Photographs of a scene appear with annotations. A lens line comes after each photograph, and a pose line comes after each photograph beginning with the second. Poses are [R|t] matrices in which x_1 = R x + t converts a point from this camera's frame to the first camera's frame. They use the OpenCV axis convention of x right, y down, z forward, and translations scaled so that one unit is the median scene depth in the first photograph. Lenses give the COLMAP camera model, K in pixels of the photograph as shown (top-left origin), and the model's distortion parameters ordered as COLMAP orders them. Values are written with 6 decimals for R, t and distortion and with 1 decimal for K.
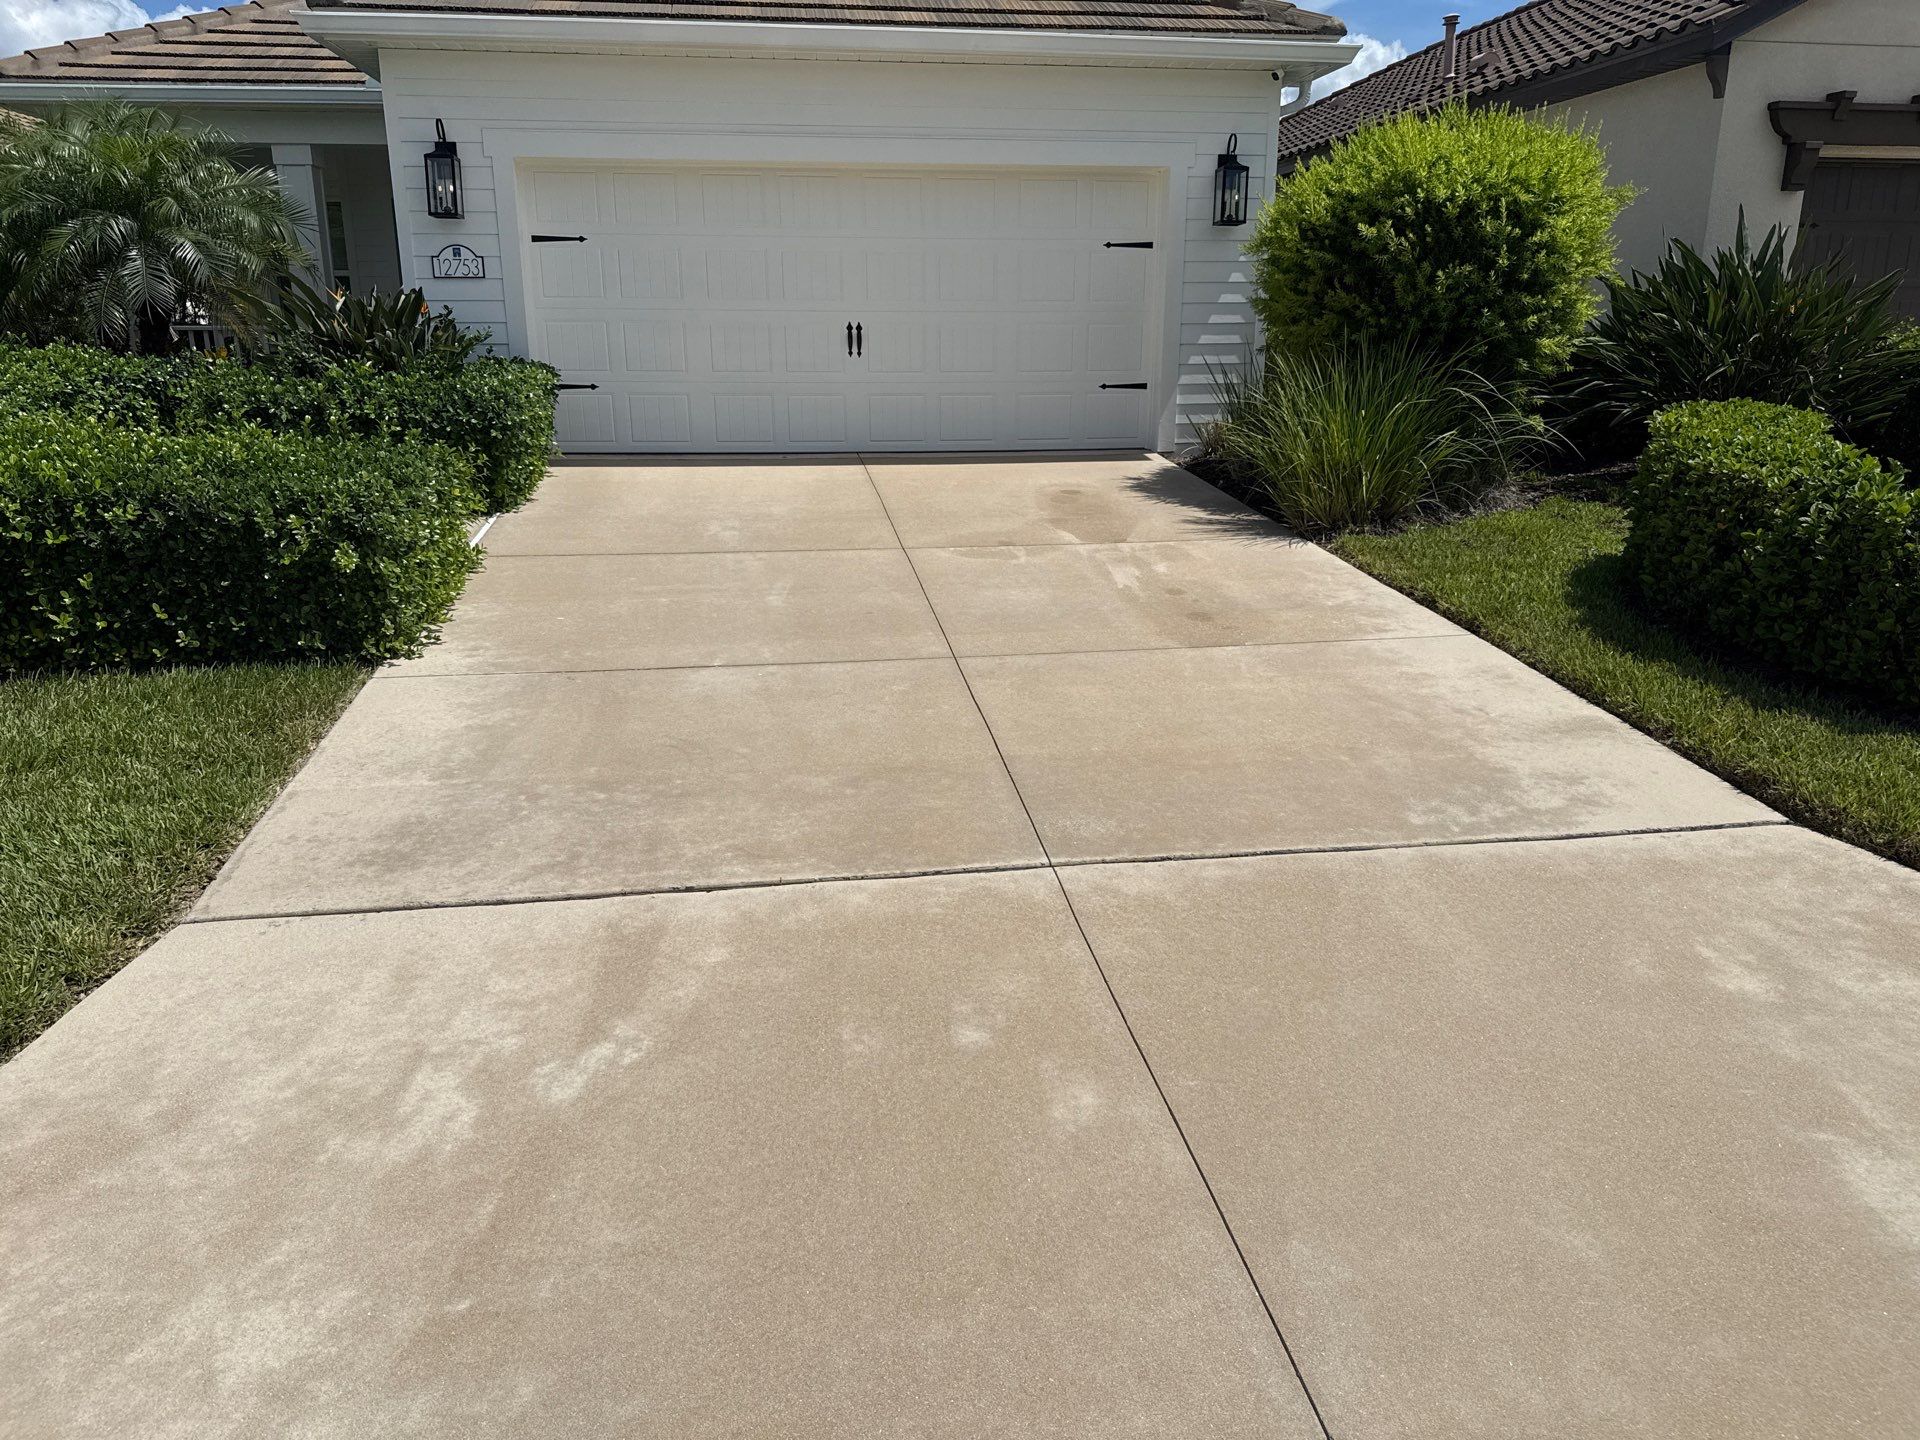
lens RADIAL K [[1361.9, 0, 963.0], [0, 1361.9, 704.4], [0, 0, 1]] dist [0.040660, -0.043750]
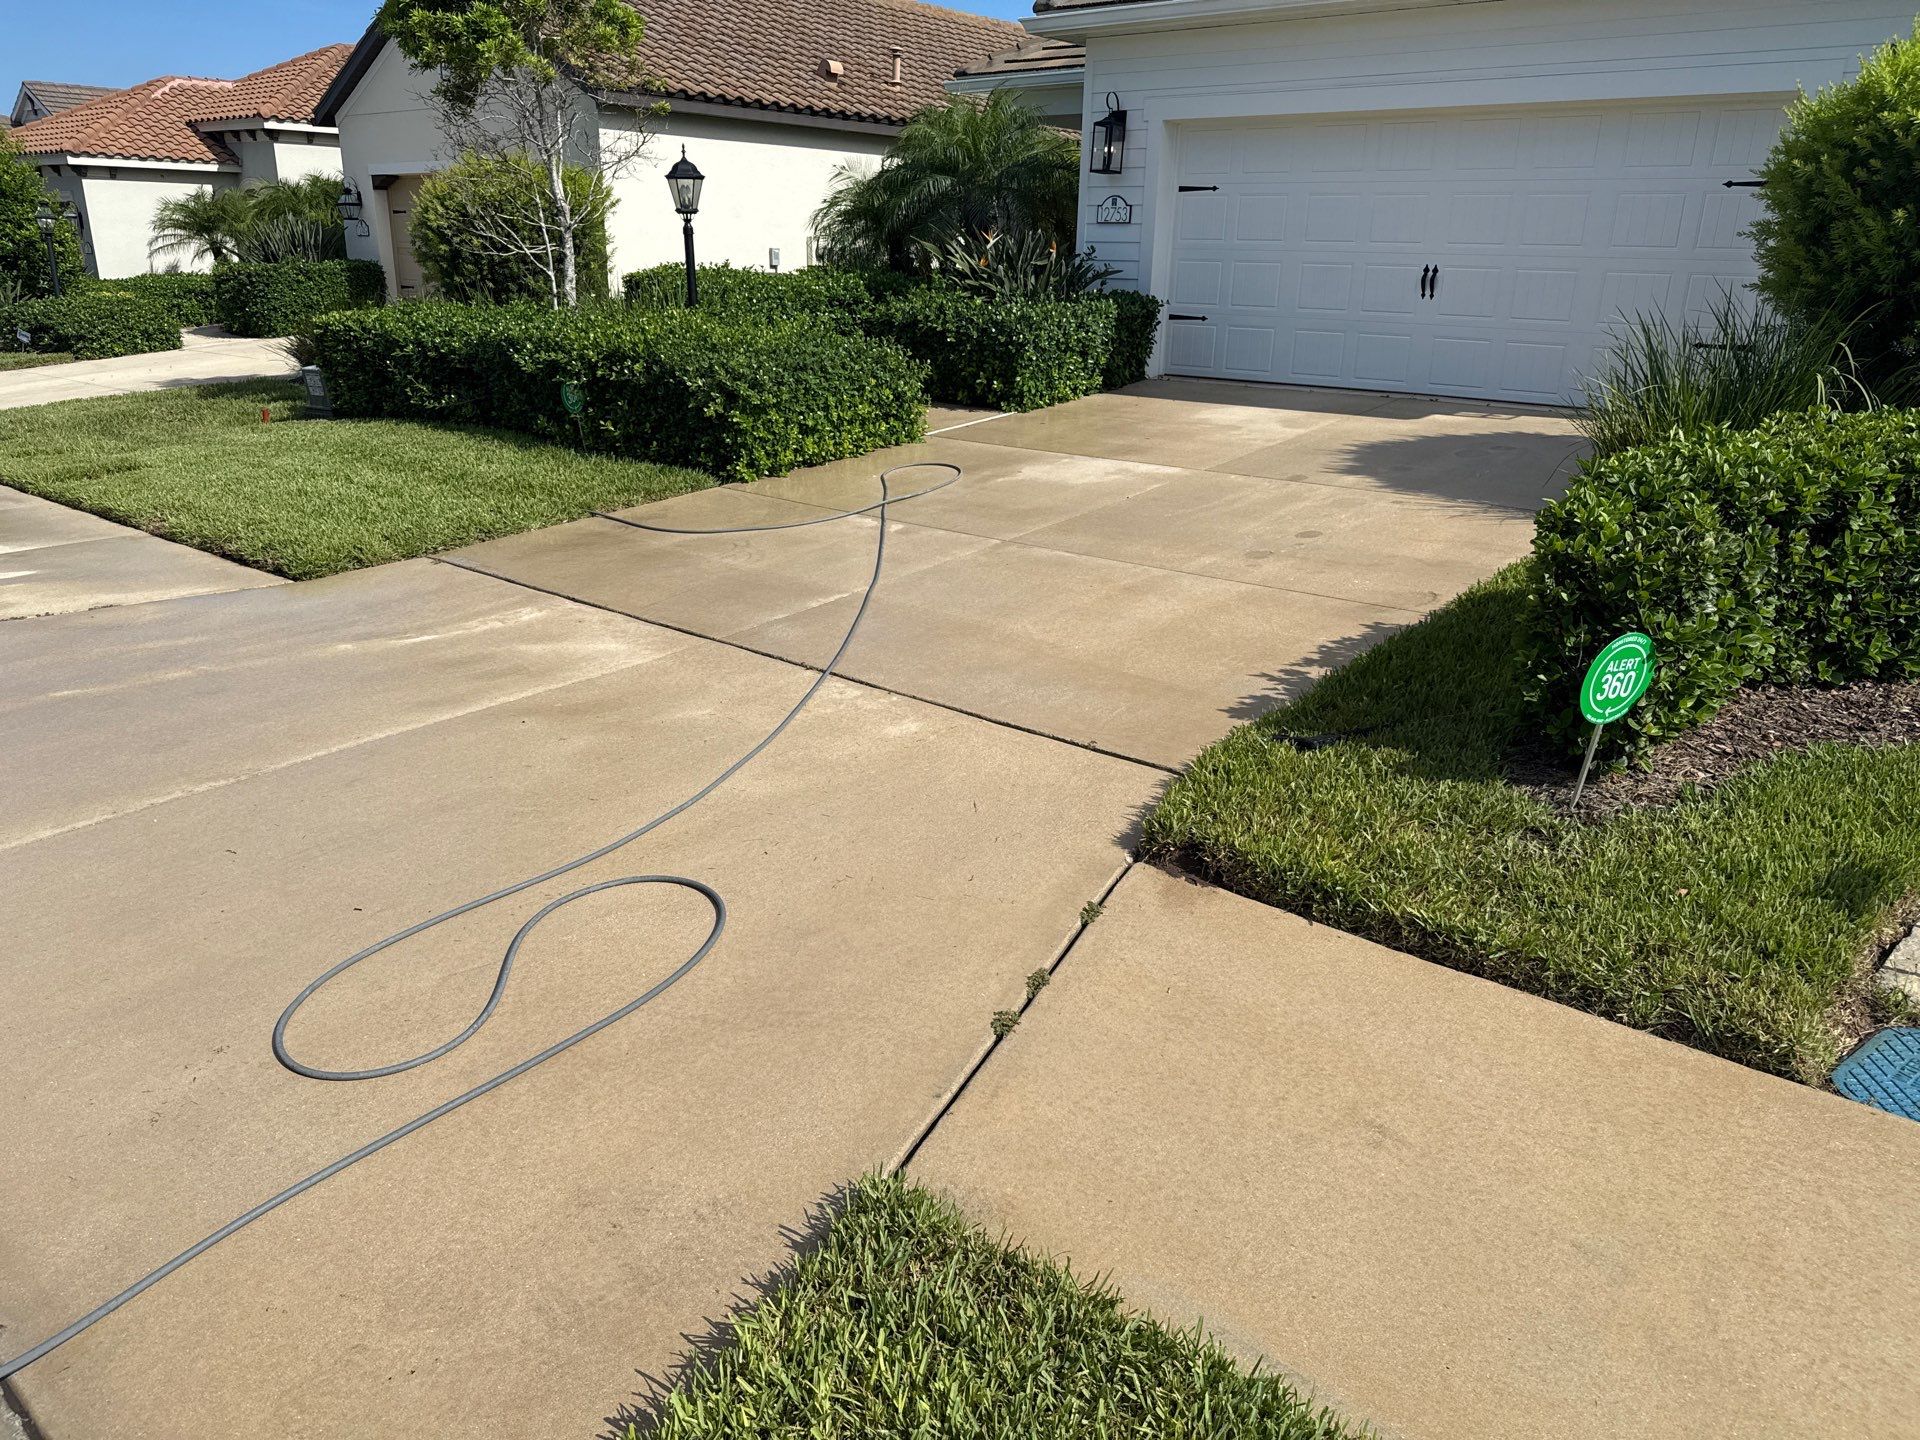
lens RADIAL K [[1361.9, 0, 954.3], [0, 1361.9, 728.3], [0, 0, 1]] dist [0.040660, -0.043750]
pose [[0.657794, 0.264587, -0.705195, 0.923952], [-0.225165, 0.962532, 0.151108, -0.048402], [0.718754, 0.059387, 0.692723, 0.125584]]
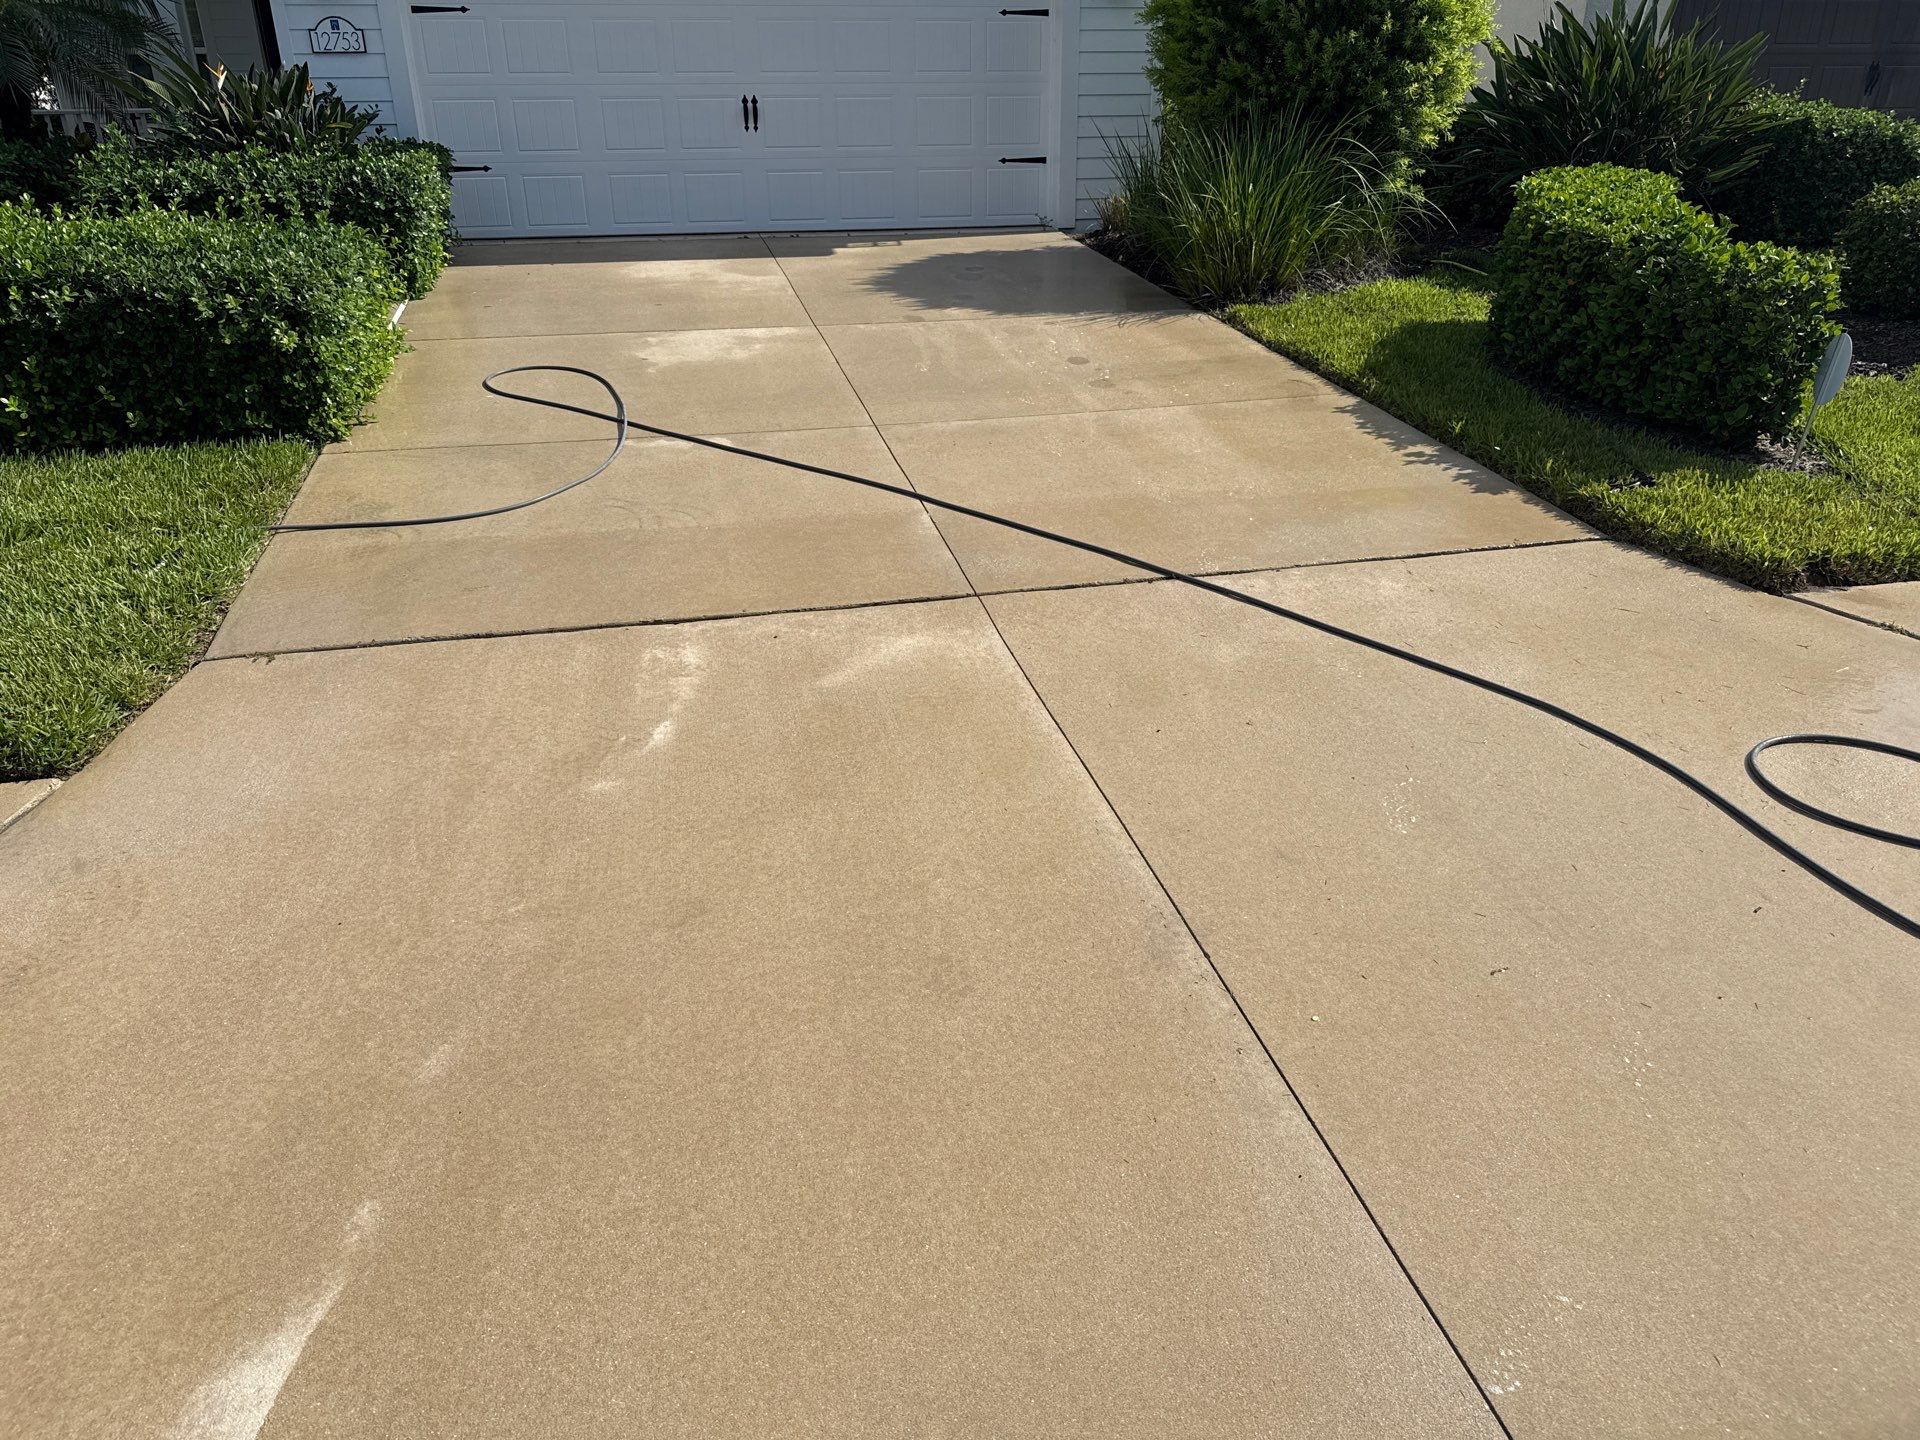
lens RADIAL K [[1361.9, 0, 958.6], [0, 1361.9, 706.7], [0, 0, 1]] dist [0.040660, -0.043750]
pose [[0.997177, -0.038246, 0.064616, -0.019544], [0.028668, 0.989287, 0.143138, 0.035439], [-0.069399, -0.140881, 0.987591, -0.098588]]
